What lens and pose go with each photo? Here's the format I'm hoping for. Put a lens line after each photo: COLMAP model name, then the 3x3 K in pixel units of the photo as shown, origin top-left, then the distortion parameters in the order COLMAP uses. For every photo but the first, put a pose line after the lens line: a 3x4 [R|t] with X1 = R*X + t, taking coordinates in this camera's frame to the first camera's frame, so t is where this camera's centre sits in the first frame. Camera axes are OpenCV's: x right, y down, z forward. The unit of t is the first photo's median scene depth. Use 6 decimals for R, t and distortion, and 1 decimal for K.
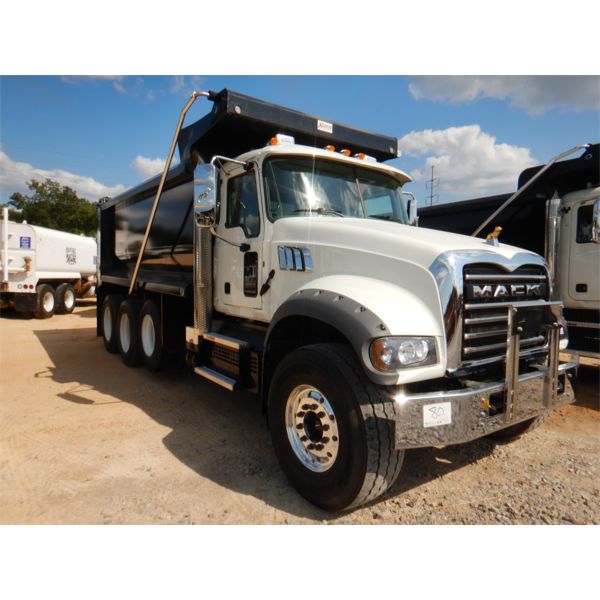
lens RADIAL K [[441.7, 0, 300.0], [0, 441.7, 300.0], [0, 0, 1]] dist [0.045431, 0.000873]
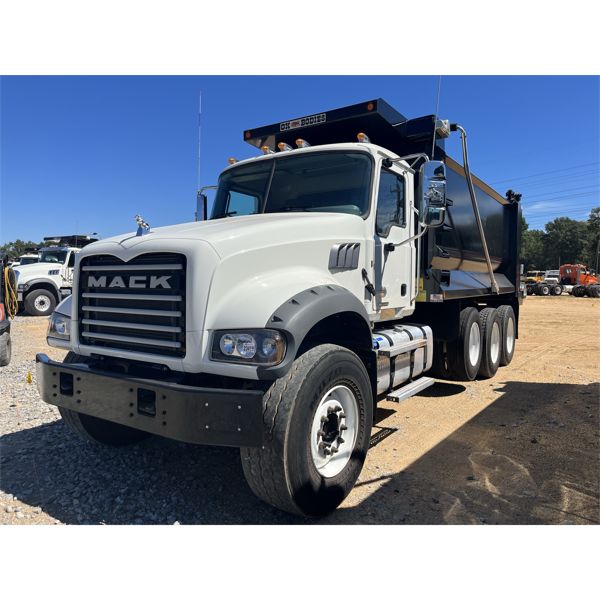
lens RADIAL K [[460.4, 0, 300.0], [0, 460.4, 300.0], [0, 0, 1]] dist [0.043199, -0.002832]
pose [[0.337033, 0.031105, -0.940979, 1.333442], [-0.064573, 0.997864, 0.009857, -0.016201], [0.939276, 0.057440, 0.338322, 0.890640]]
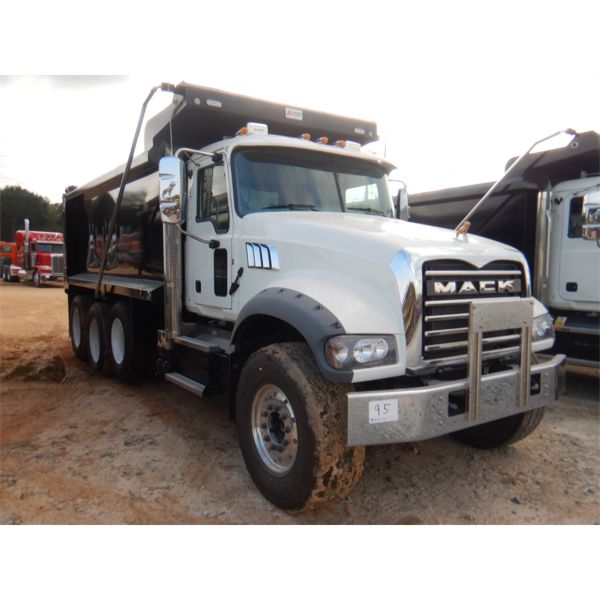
lens RADIAL K [[524.1, 0, 308.1], [0, 524.1, 300.4], [0, 0, 1]] dist [0.005248, -0.000135]
pose [[0.999915, -0.009296, -0.009091, 0.097160], [0.009278, 0.999955, -0.002010, 0.005448], [0.009109, 0.001925, 0.999957, -0.123626]]
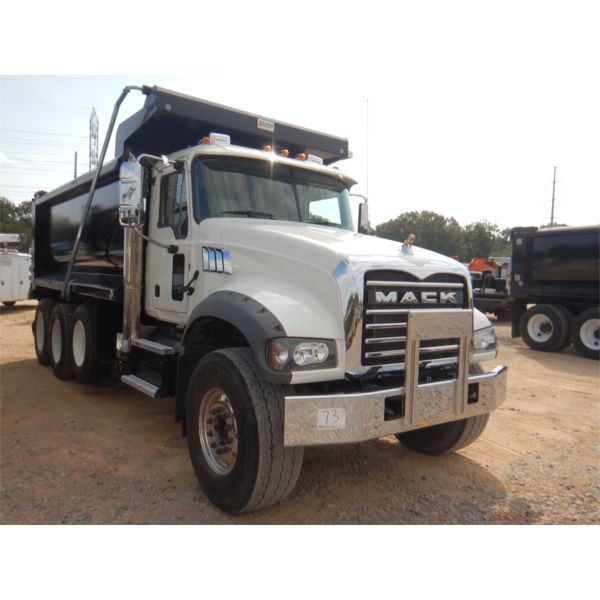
lens RADIAL K [[524.1, 0, 308.1], [0, 524.1, 300.4], [0, 0, 1]] dist [0.005248, -0.000135]
pose [[0.999247, 0.023051, 0.031202, 0.157376], [-0.022181, 0.999364, -0.027928, 0.020546], [-0.031826, 0.027215, 0.999123, -0.158543]]
